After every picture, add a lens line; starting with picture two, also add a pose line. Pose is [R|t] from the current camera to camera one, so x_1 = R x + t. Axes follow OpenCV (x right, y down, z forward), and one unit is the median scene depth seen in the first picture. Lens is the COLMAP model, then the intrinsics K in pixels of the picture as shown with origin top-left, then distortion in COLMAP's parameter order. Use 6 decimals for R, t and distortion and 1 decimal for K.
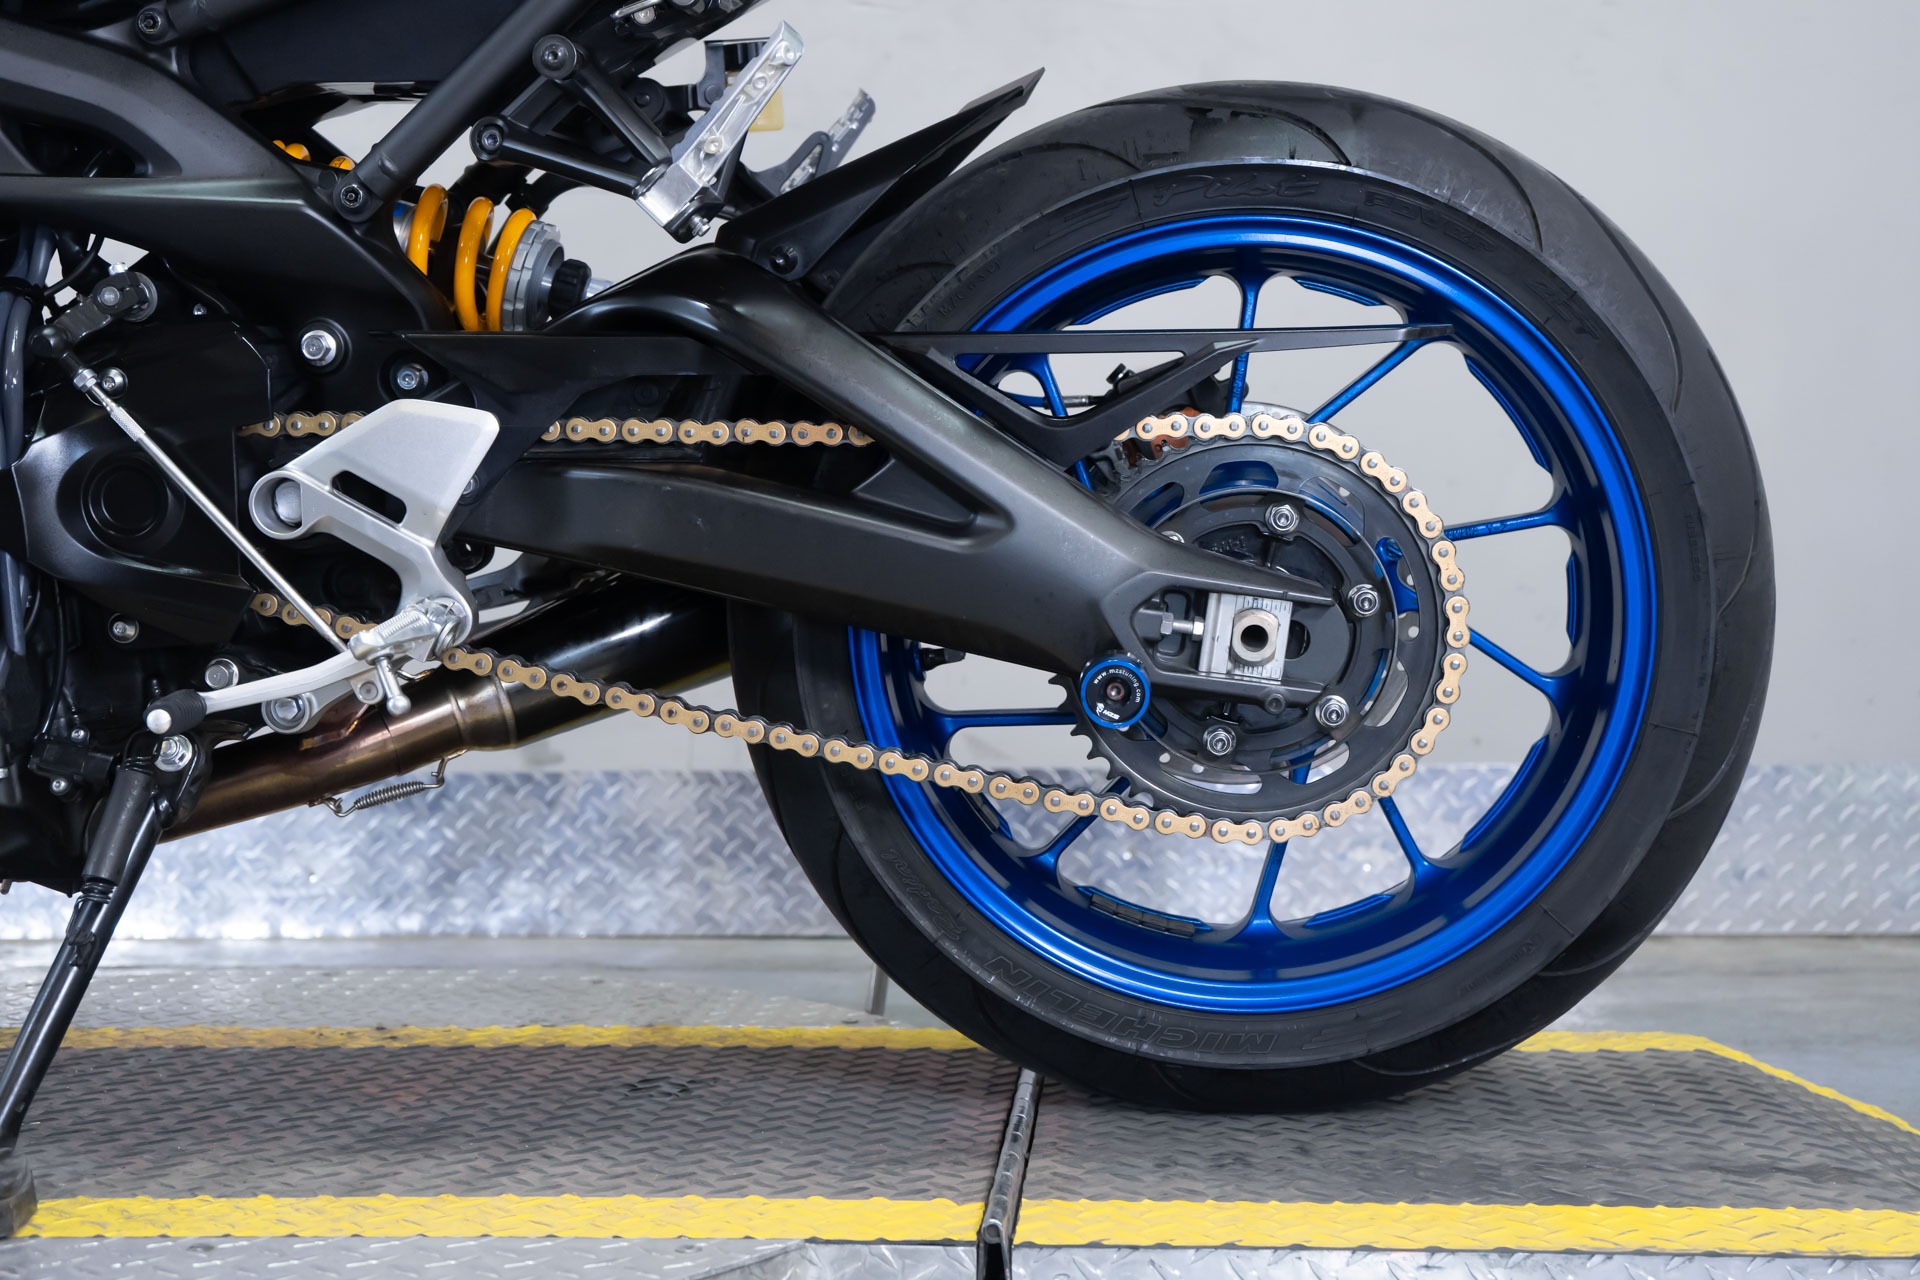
lens RADIAL K [[2548.2, 0, 971.1], [0, 2548.2, 630.7], [0, 0, 1]] dist [0.009425, 0.000000]
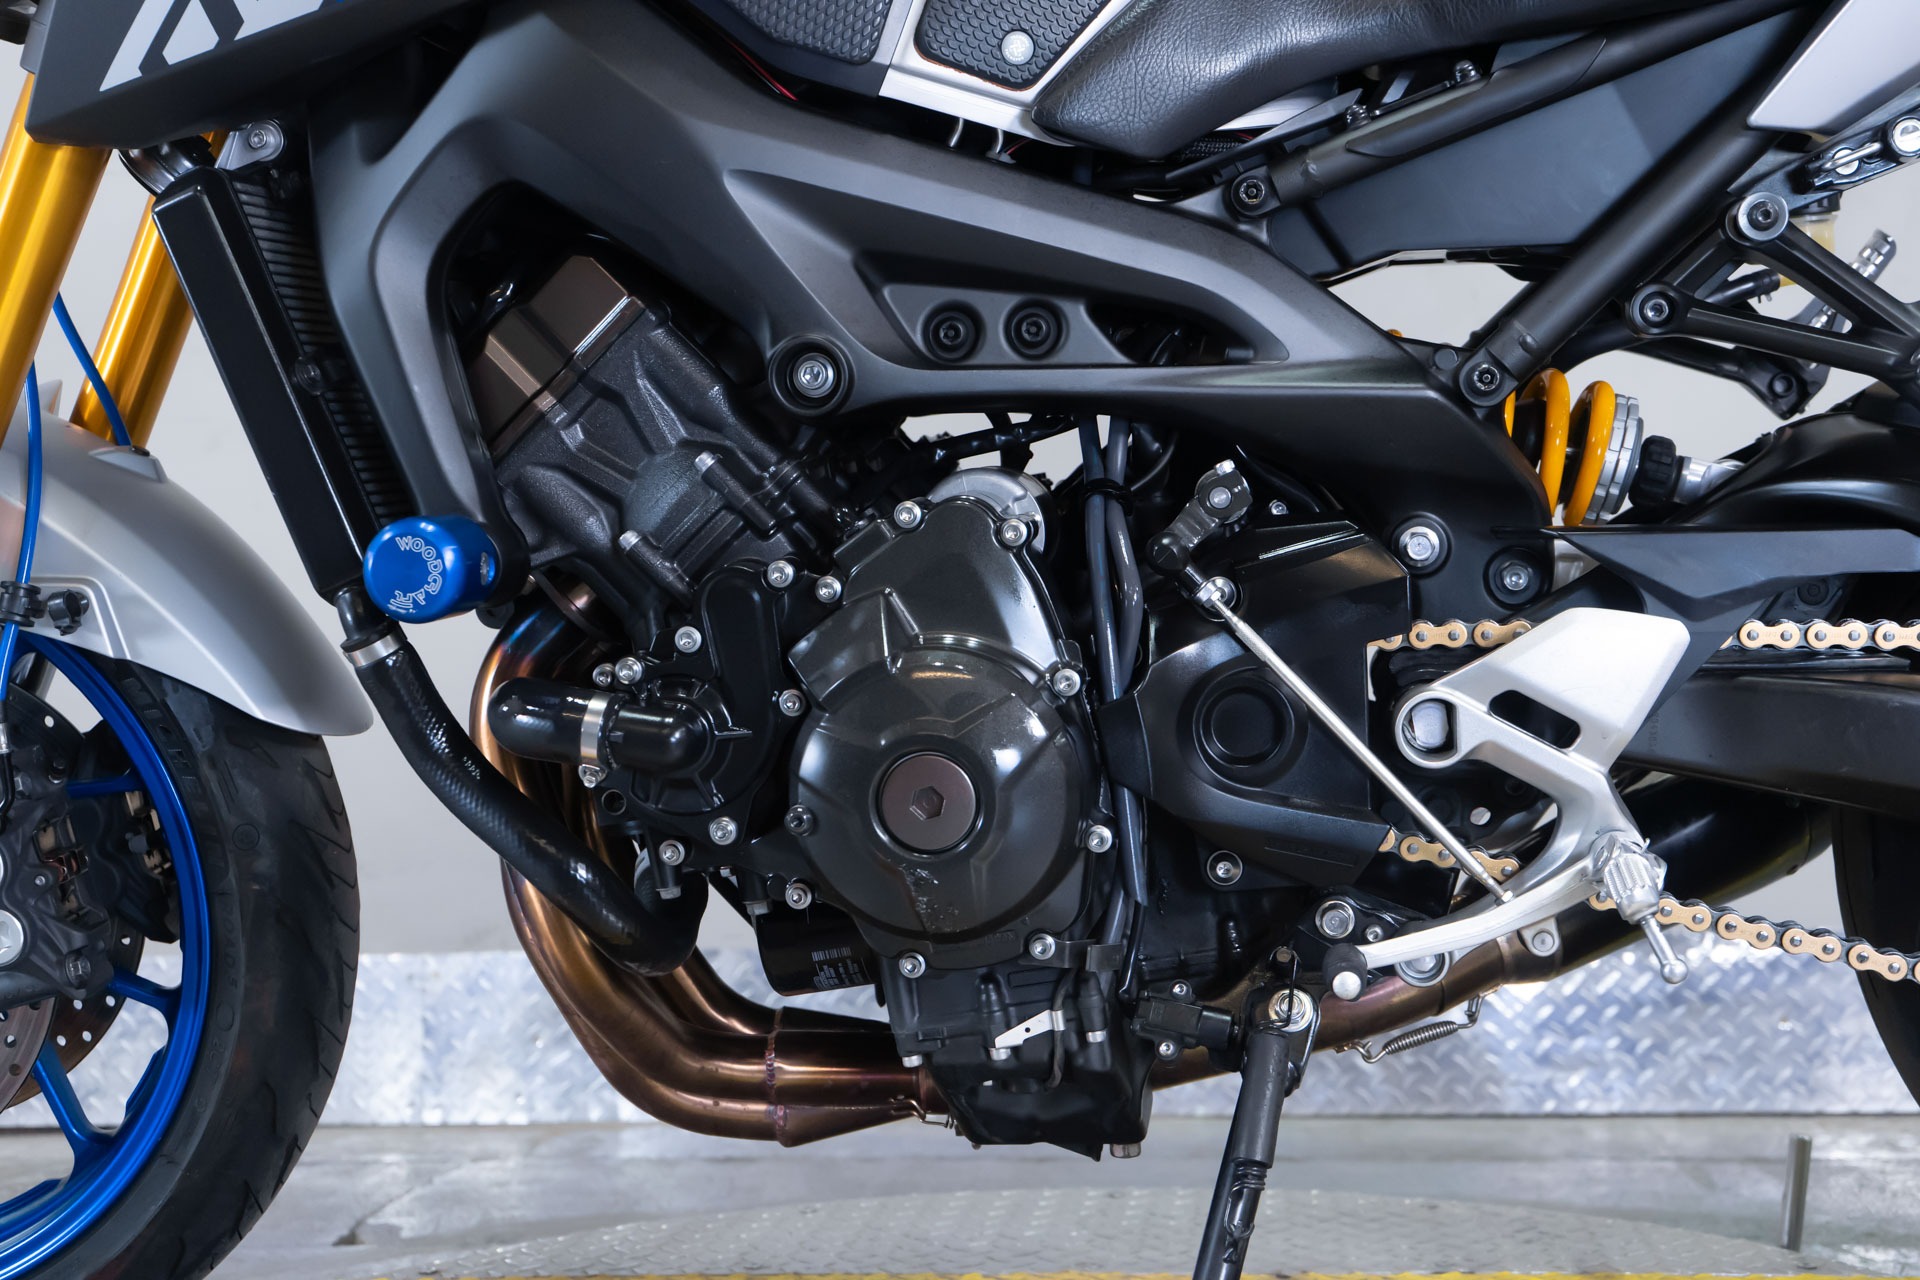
lens RADIAL K [[2548.2, 0, 966.7], [0, 2548.2, 632.4], [0, 0, 1]] dist [0.009425, 0.000000]
pose [[0.998540, -0.020122, -0.050130, -0.381224], [0.018761, 0.999446, -0.027482, -0.061222], [0.050655, 0.026502, 0.998365, 0.107653]]
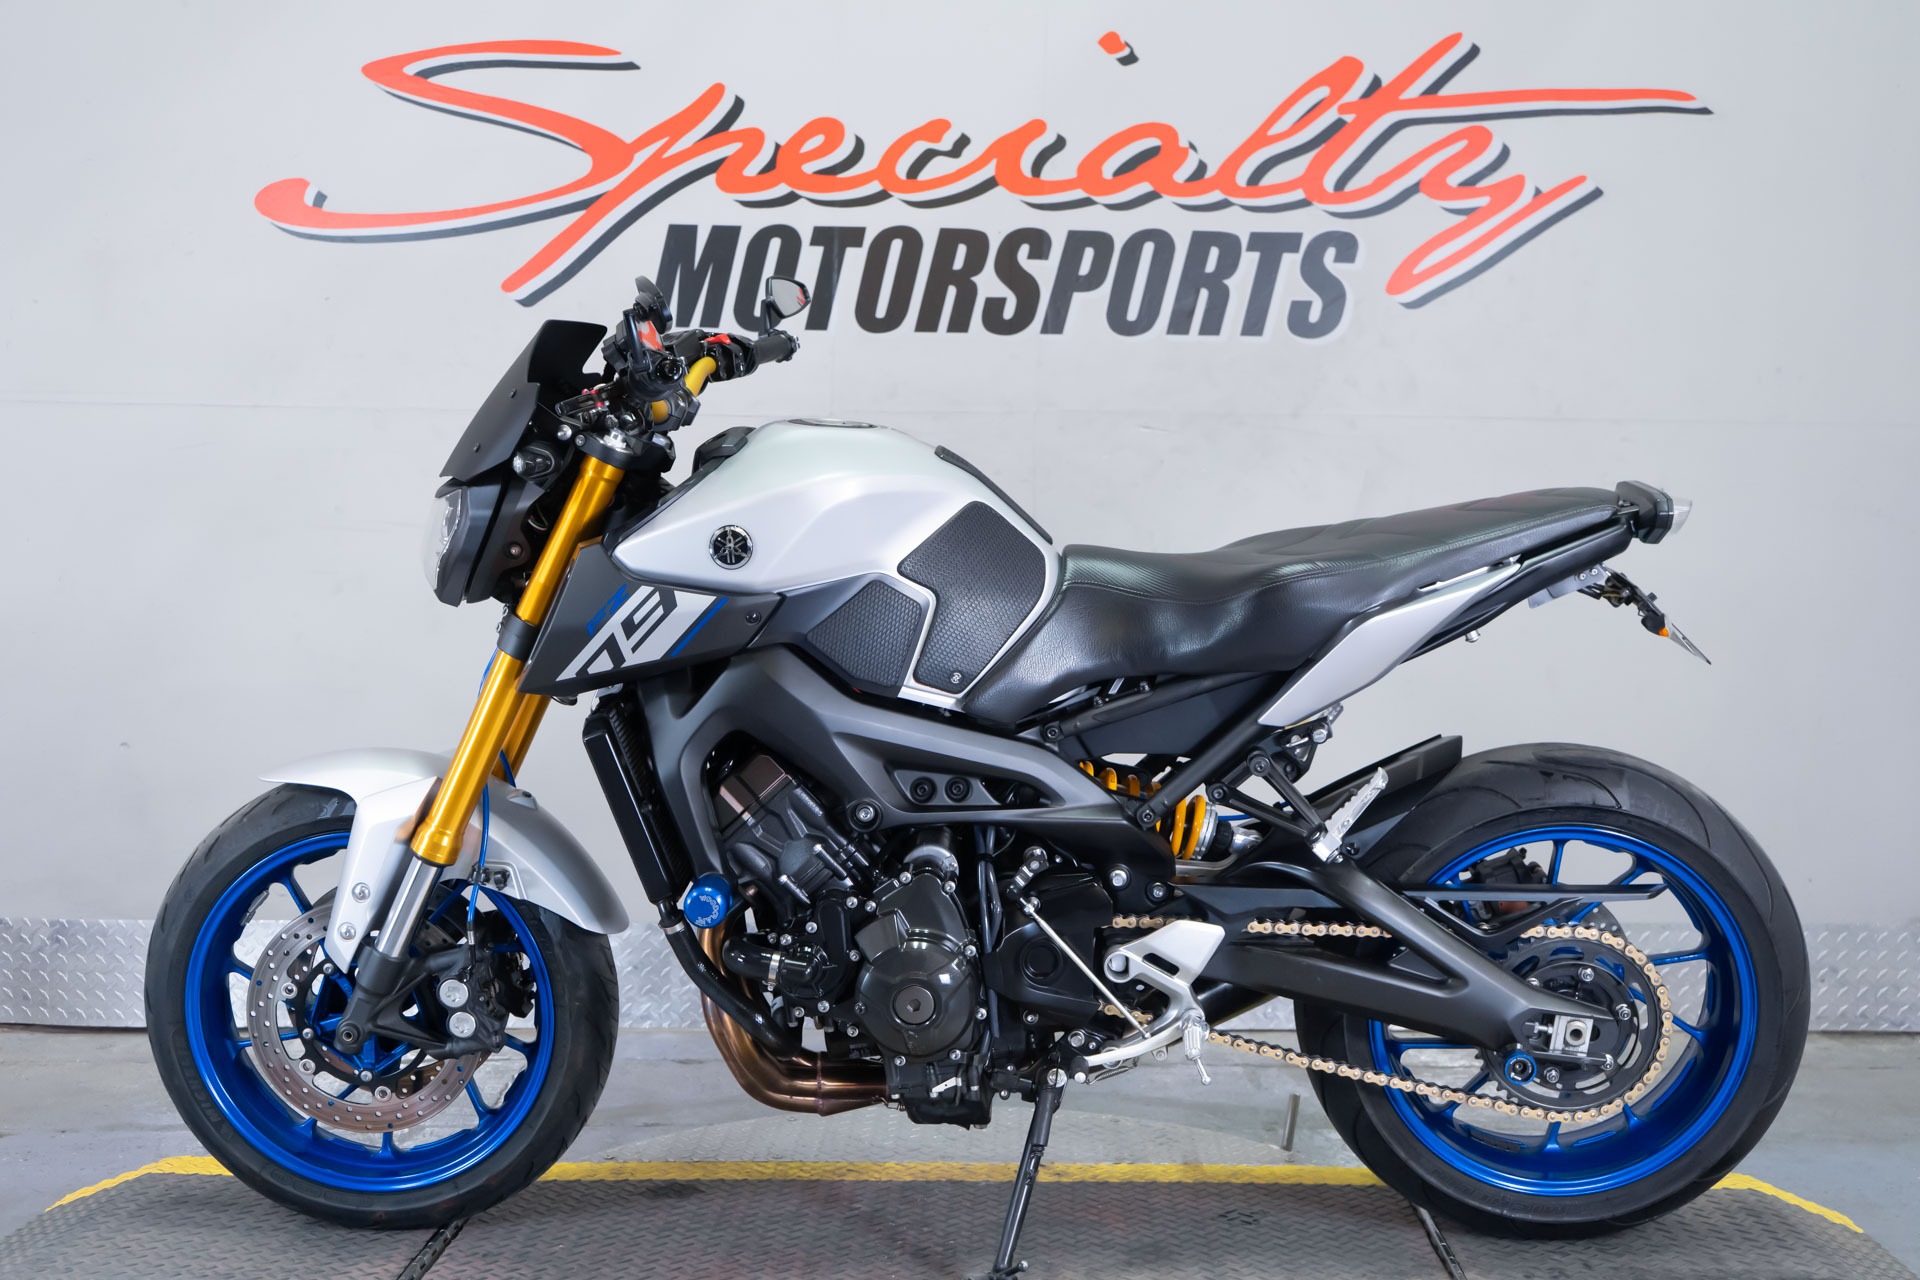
lens RADIAL K [[2310.8, 0, 927.7], [0, 2310.8, 638.5], [0, 0, 1]] dist [0.028664, 0.000000]
pose [[0.999326, 0.008059, 0.035813, -0.493985], [-0.010034, 0.998418, 0.055318, -0.421209], [-0.035310, -0.055640, 0.997826, -0.885949]]
